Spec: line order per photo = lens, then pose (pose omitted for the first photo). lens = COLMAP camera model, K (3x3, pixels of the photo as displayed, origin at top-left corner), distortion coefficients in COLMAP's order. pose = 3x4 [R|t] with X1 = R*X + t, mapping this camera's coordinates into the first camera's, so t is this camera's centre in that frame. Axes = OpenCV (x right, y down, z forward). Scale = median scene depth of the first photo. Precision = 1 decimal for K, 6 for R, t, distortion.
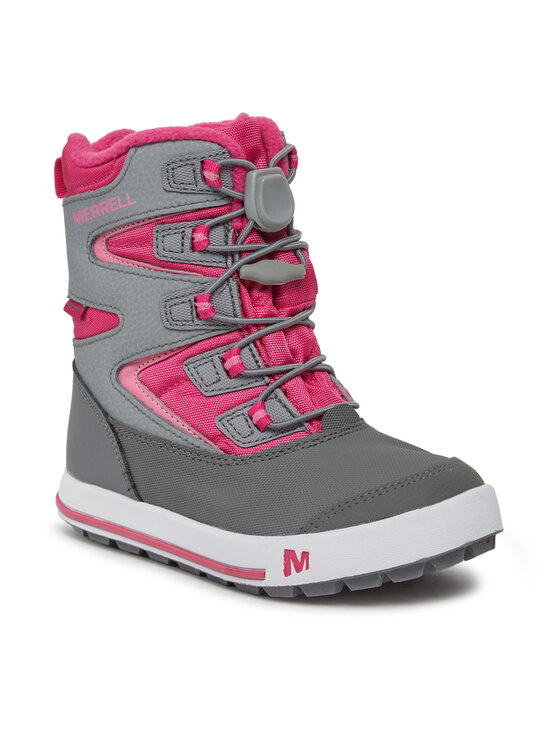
lens RADIAL K [[3155.8, 0, 280.0], [0, 3155.8, 373.0], [0, 0, 1]] dist [-0.040273, 1.839260]
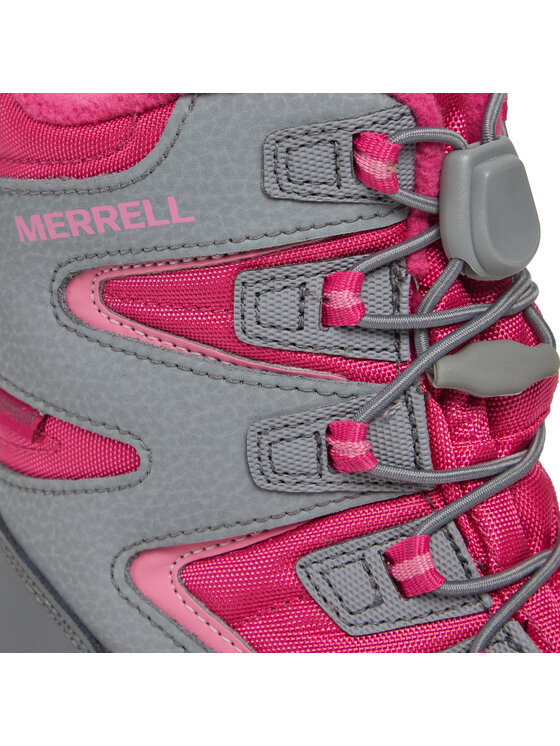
lens RADIAL K [[3155.8, 0, 280.0], [0, 3155.8, 373.0], [0, 0, 1]] dist [-0.040273, 1.839260]
pose [[0.973043, -0.039448, 0.227225, -0.136768], [0.000092, 0.985329, 0.170666, -0.109196], [-0.230624, -0.166044, 0.958771, 0.564714]]
